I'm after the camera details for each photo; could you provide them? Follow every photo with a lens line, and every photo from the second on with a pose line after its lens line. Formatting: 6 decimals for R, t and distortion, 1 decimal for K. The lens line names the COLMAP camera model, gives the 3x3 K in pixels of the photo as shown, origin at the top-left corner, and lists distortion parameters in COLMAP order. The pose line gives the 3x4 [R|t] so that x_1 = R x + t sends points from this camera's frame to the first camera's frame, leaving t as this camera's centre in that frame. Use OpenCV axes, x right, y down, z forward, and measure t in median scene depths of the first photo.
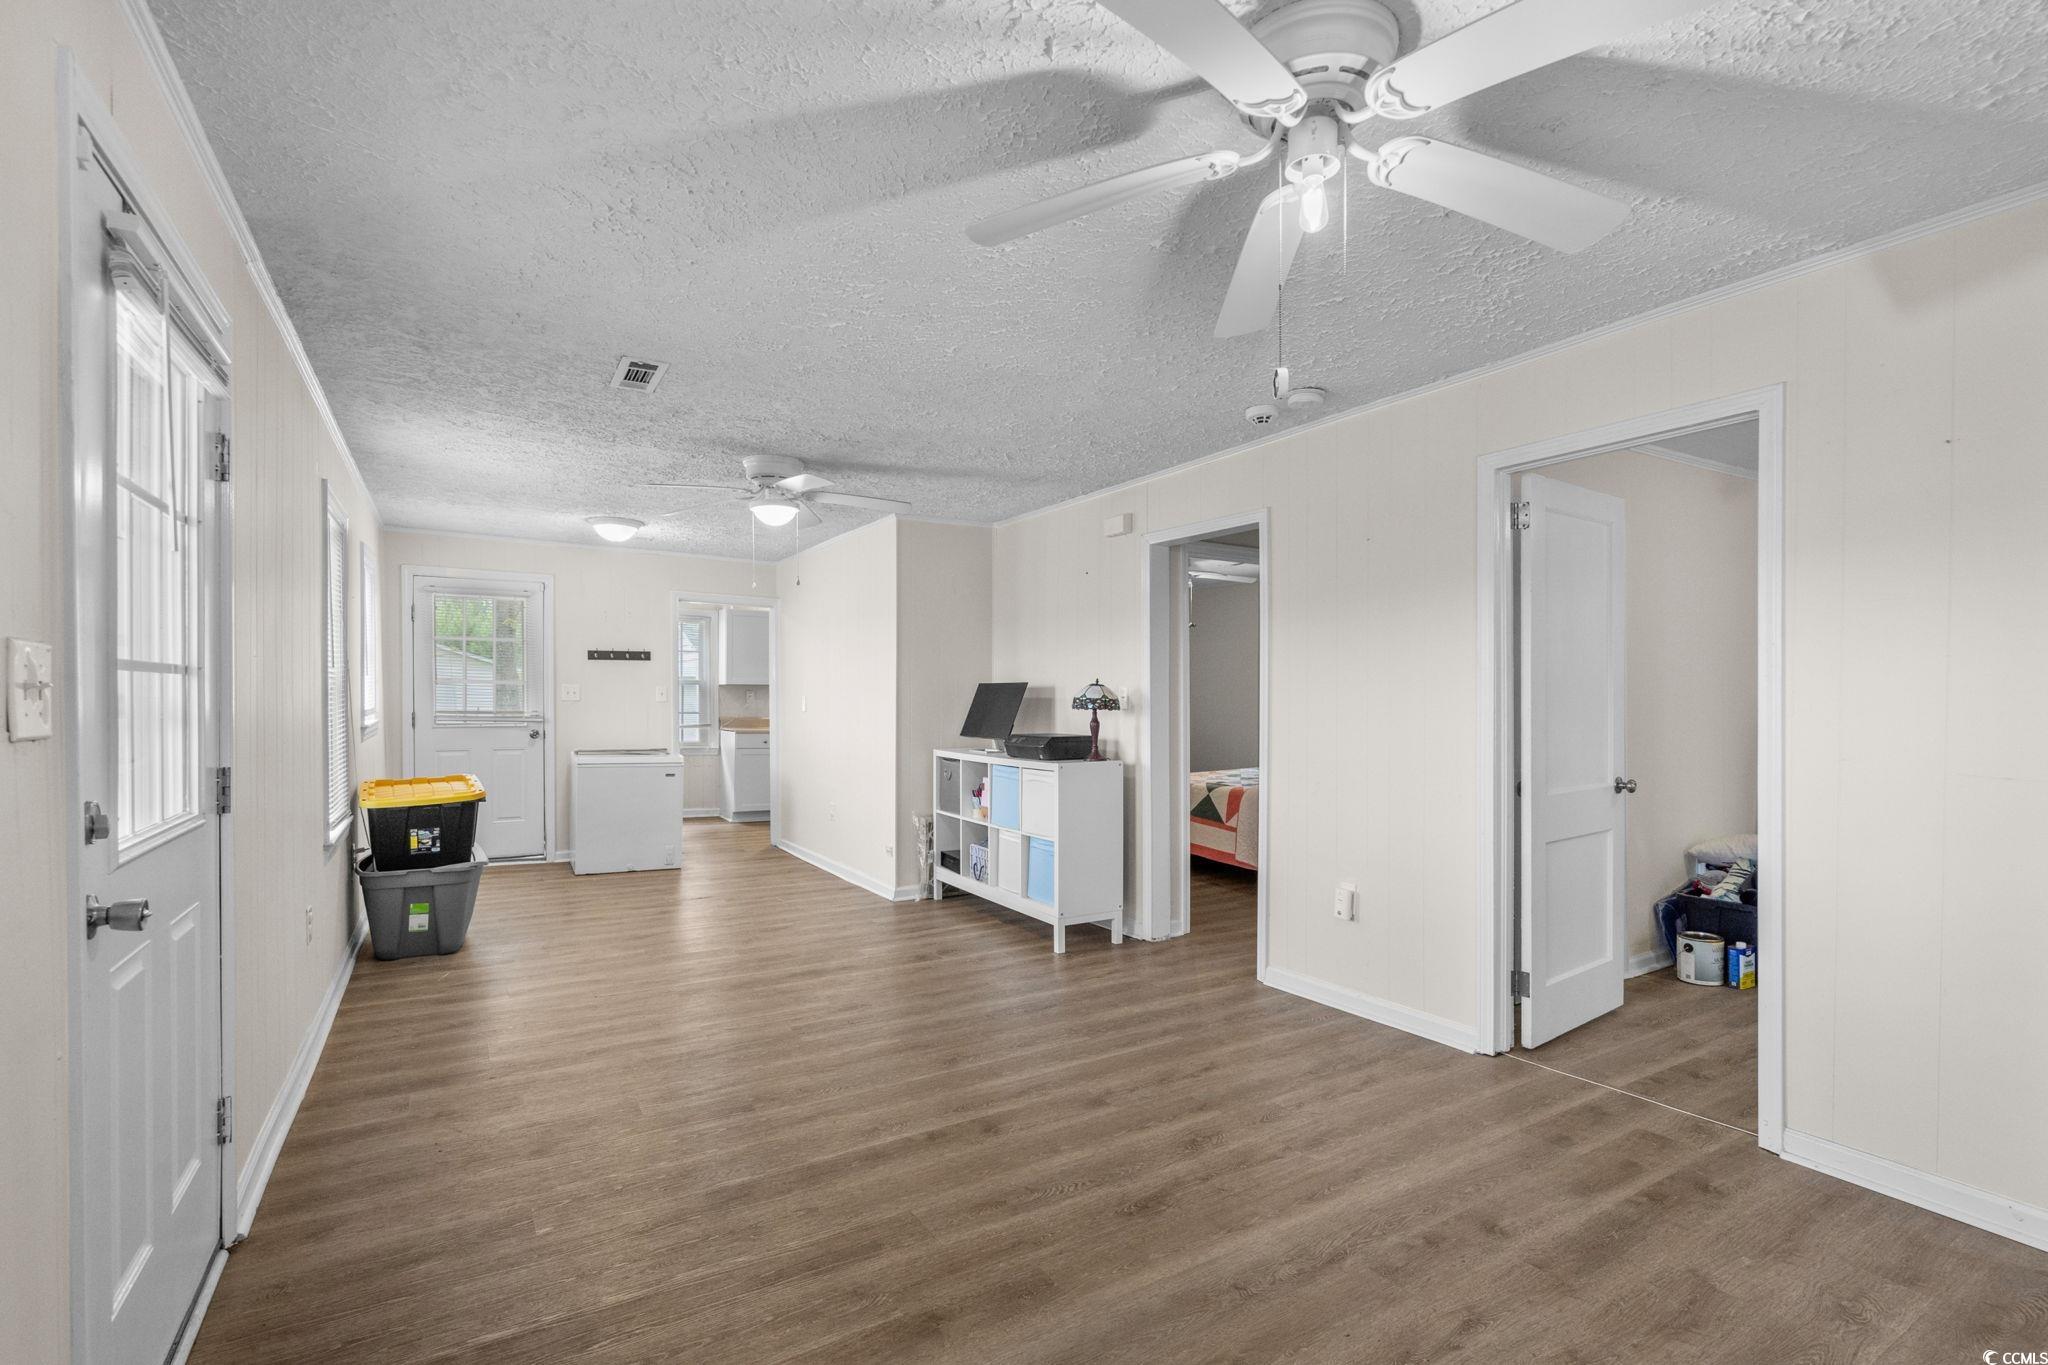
lens RADIAL K [[962.7, 0, 1024.3], [0, 962.7, 706.6], [0, 0, 1]] dist [-0.000804, -0.009609]
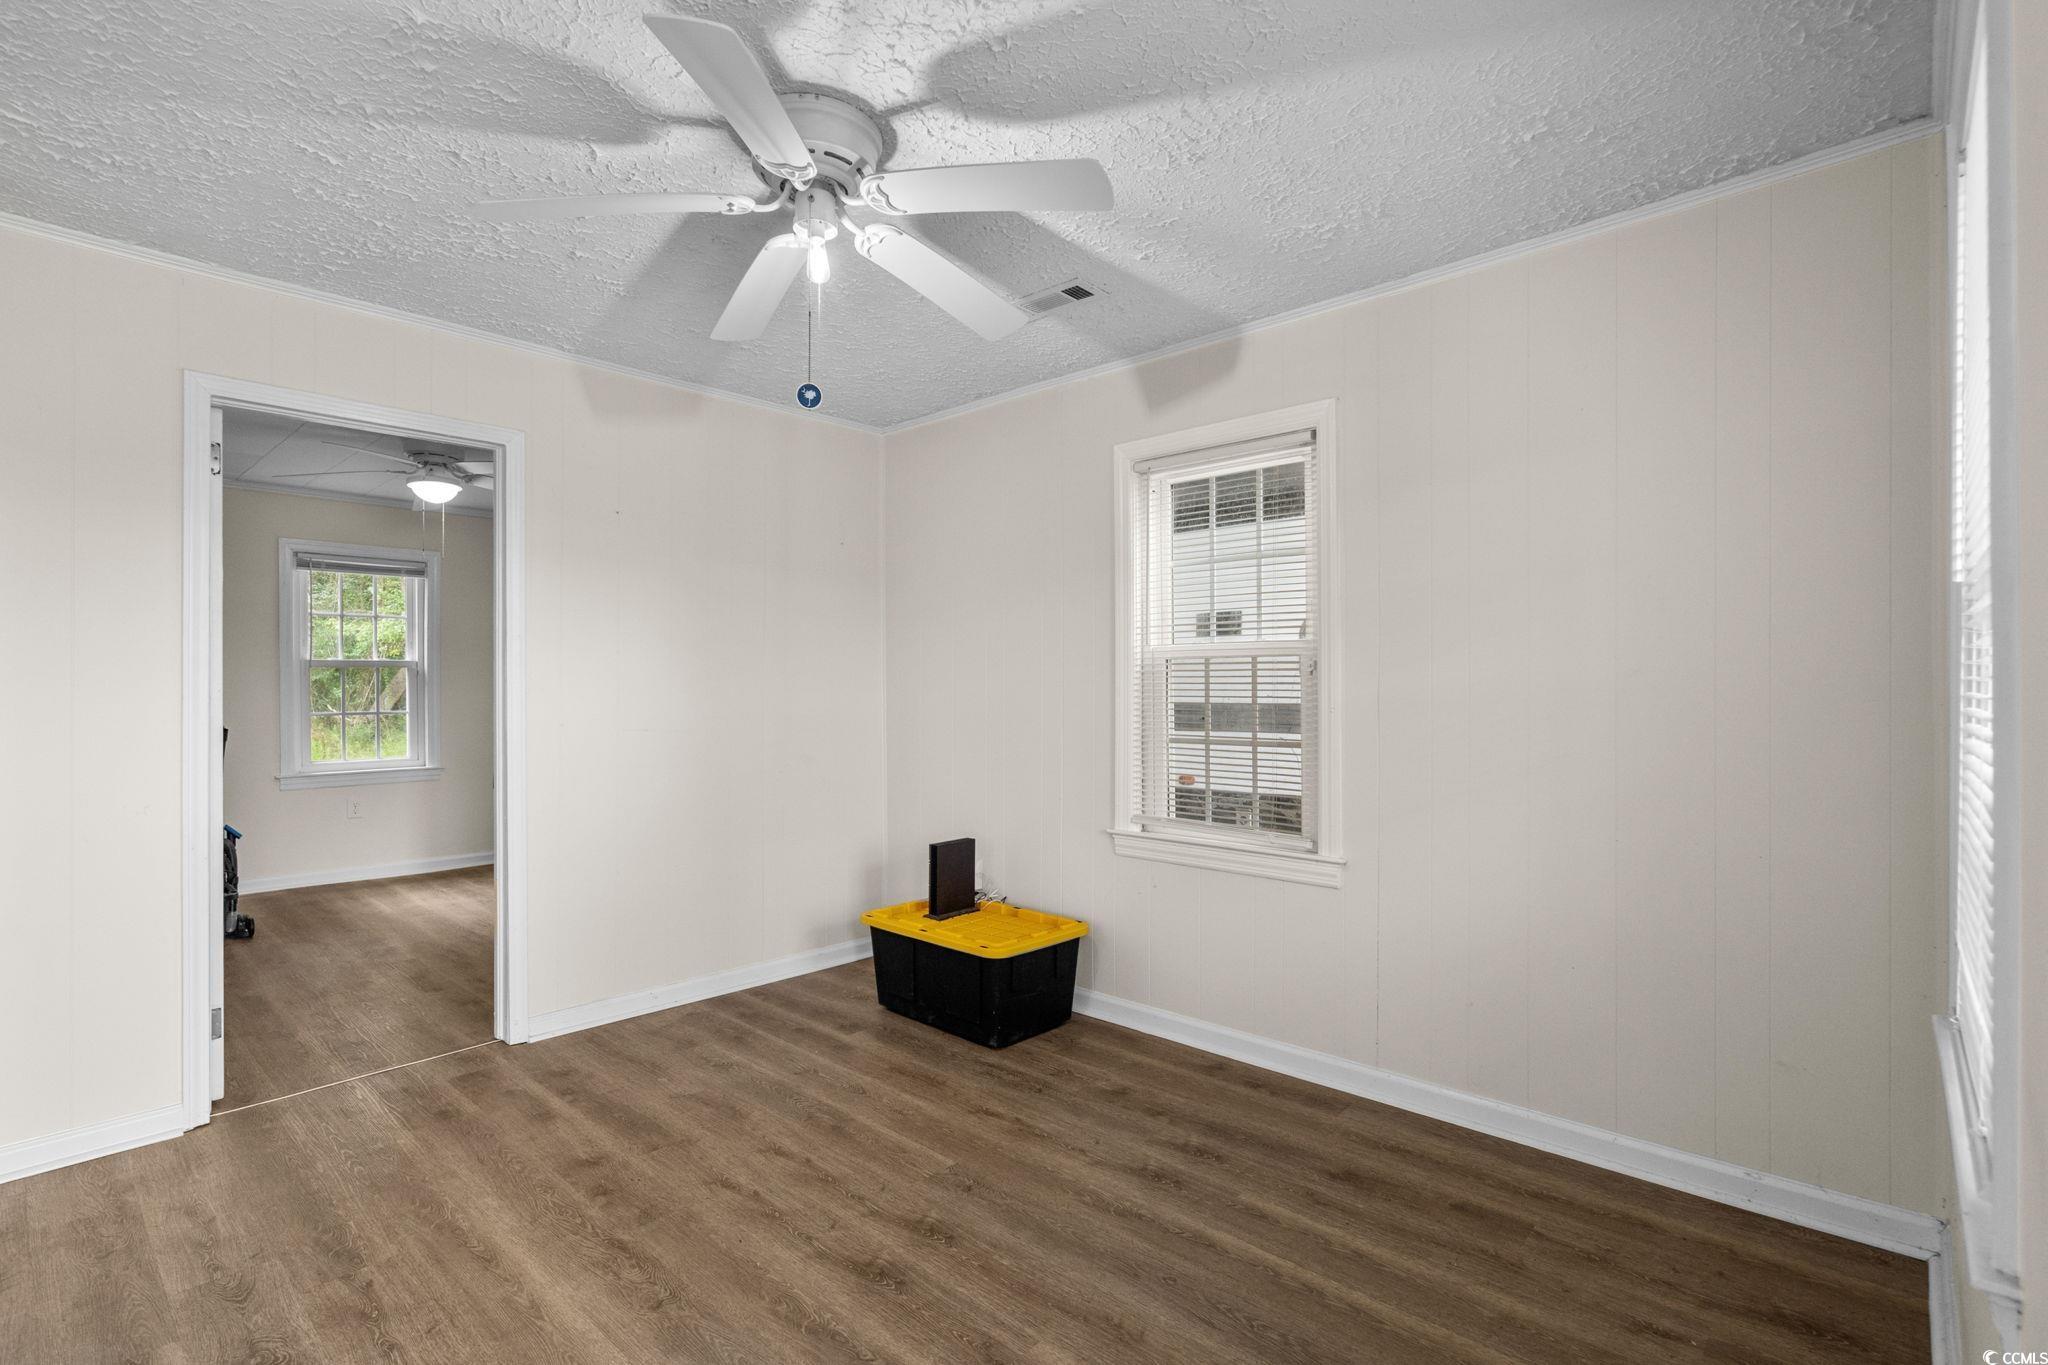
lens RADIAL K [[938.1, 0, 1026.9], [0, 938.1, 693.6], [0, 0, 1]] dist [-0.001821, 0.000034]
pose [[-0.289402, -0.000110, 0.957208, -0.623138], [0.013361, 0.999902, 0.004154, 0.013635], [-0.957114, 0.013991, -0.289372, 0.765843]]
